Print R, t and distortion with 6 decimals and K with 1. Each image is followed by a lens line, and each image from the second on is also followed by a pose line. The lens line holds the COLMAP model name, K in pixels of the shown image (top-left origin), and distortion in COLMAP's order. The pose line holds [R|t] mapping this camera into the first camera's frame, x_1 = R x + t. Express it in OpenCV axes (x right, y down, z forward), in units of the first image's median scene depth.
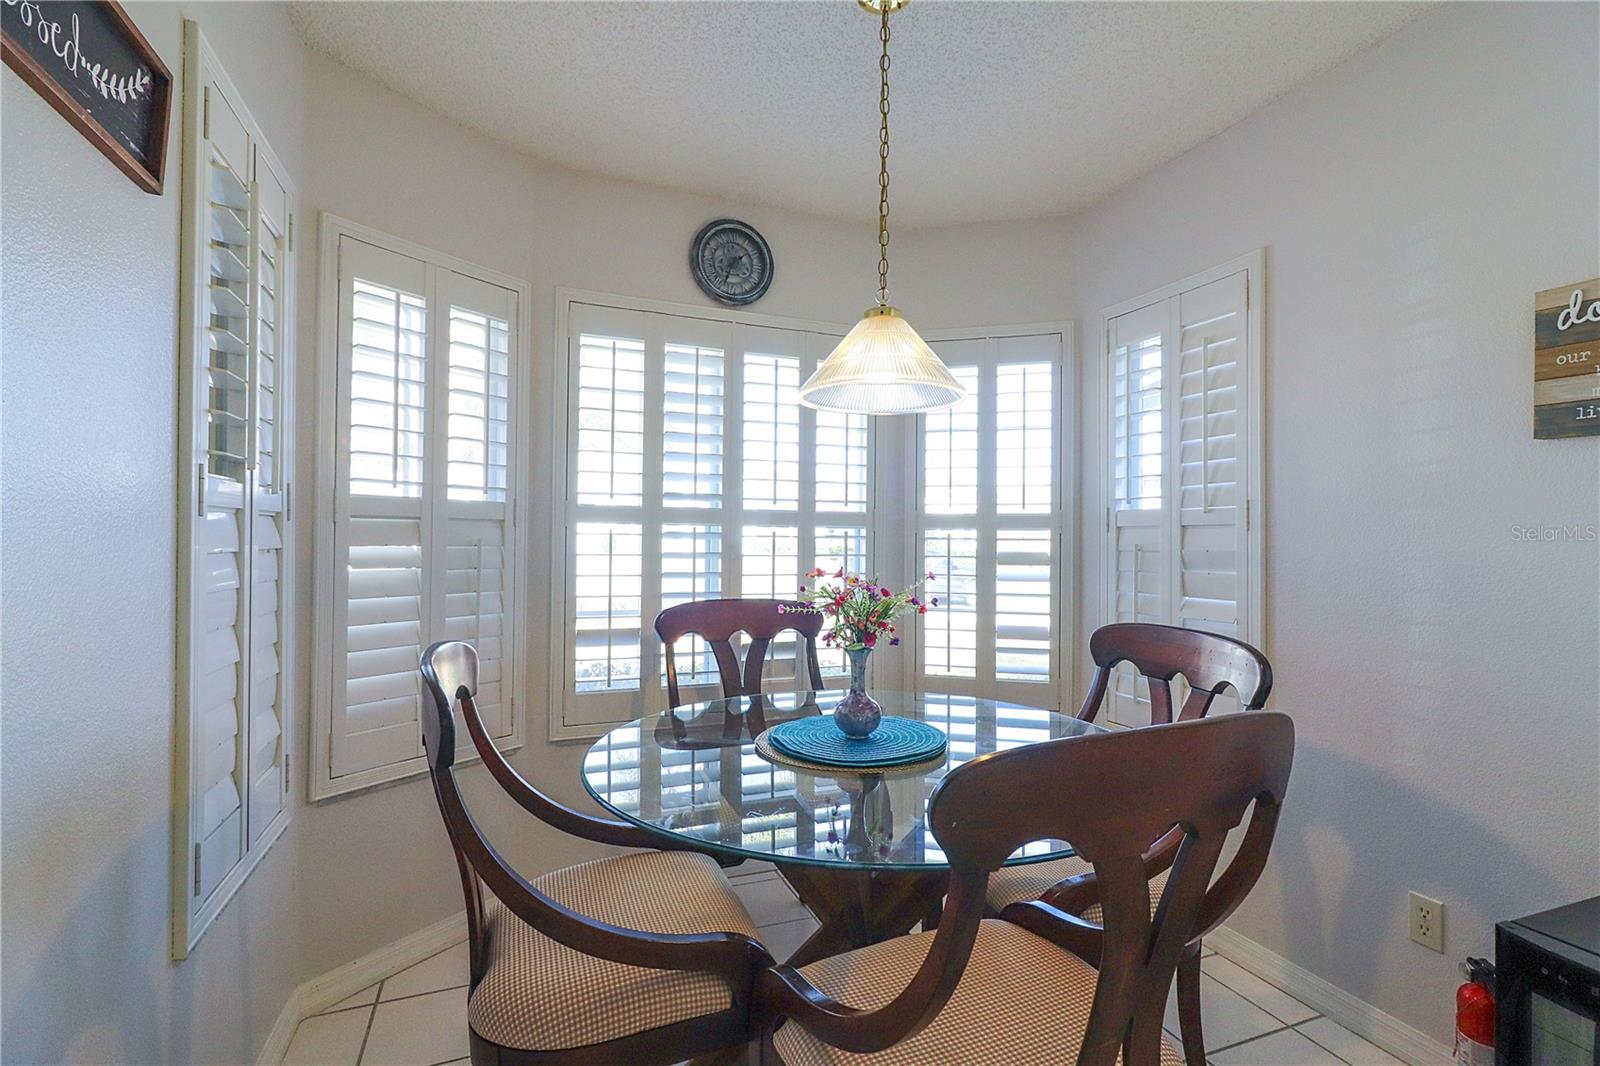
lens RADIAL K [[744.2, 0, 782.9], [0, 744.2, 531.6], [0, 0, 1]] dist [-0.006336, -0.001349]
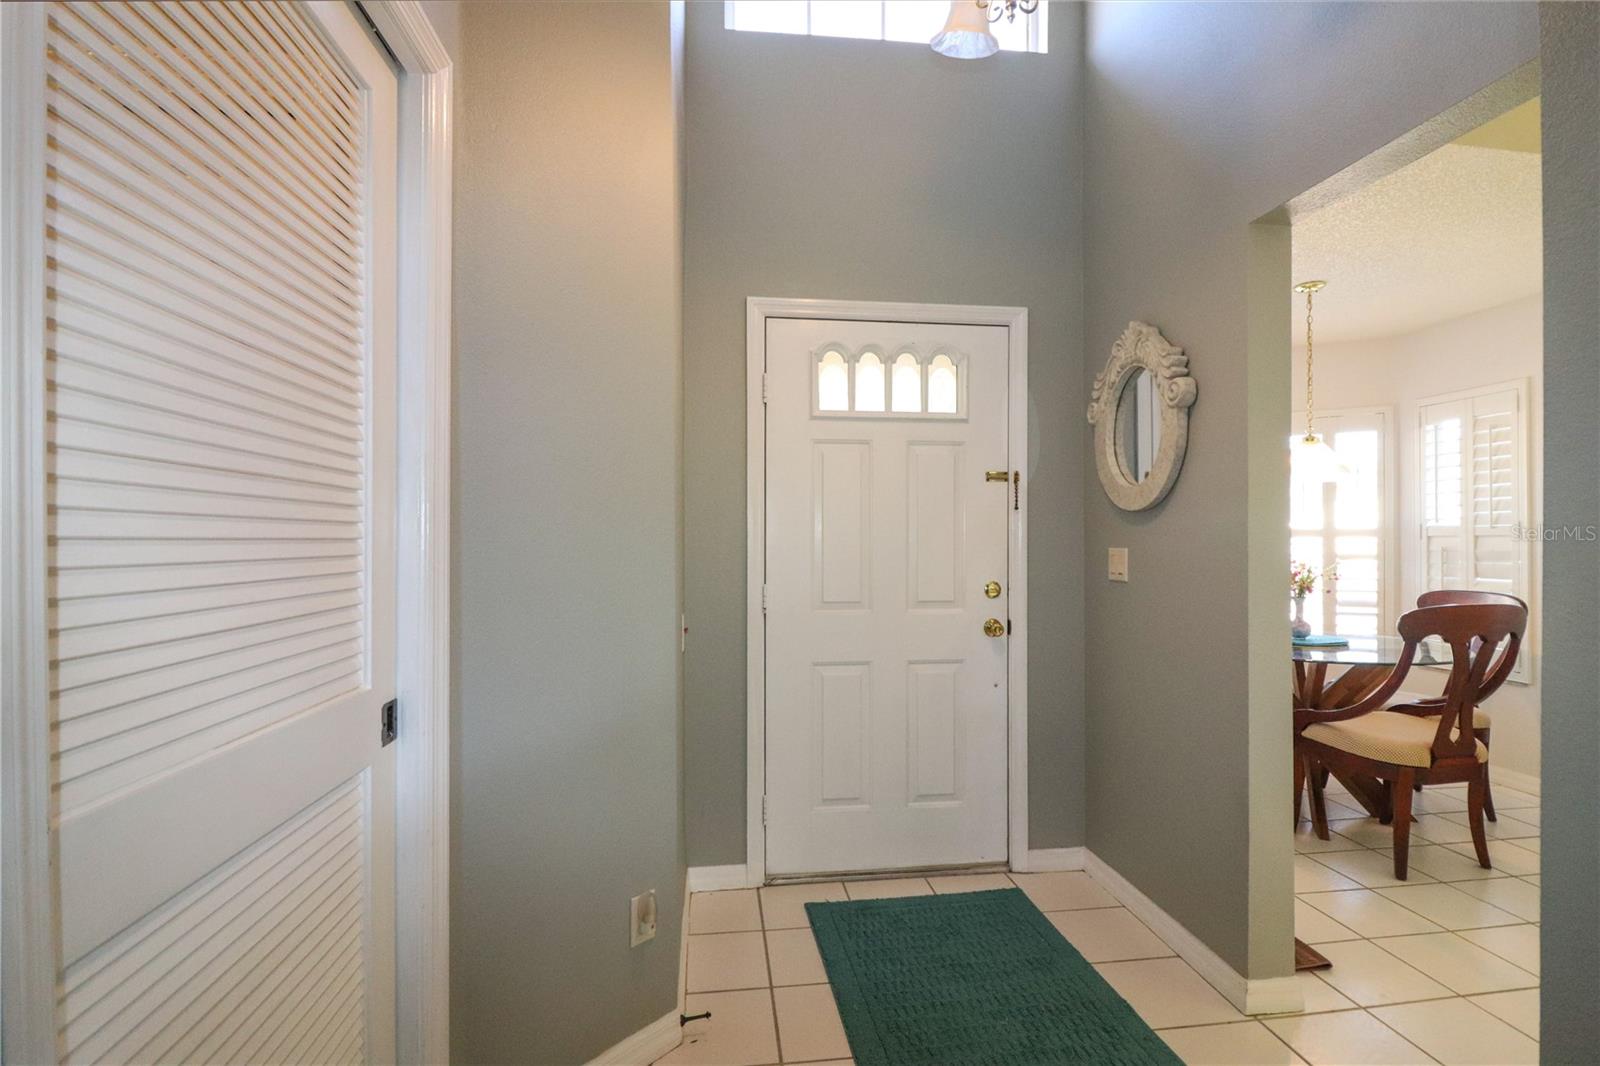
lens RADIAL K [[744.2, 0, 814.9], [0, 744.2, 529.0], [0, 0, 1]] dist [-0.006336, -0.001349]
pose [[0.973573, 0.004132, -0.228338, -0.480292], [-0.007960, 0.999843, -0.015849, 0.013931], [0.228237, 0.017248, 0.973453, -0.871512]]
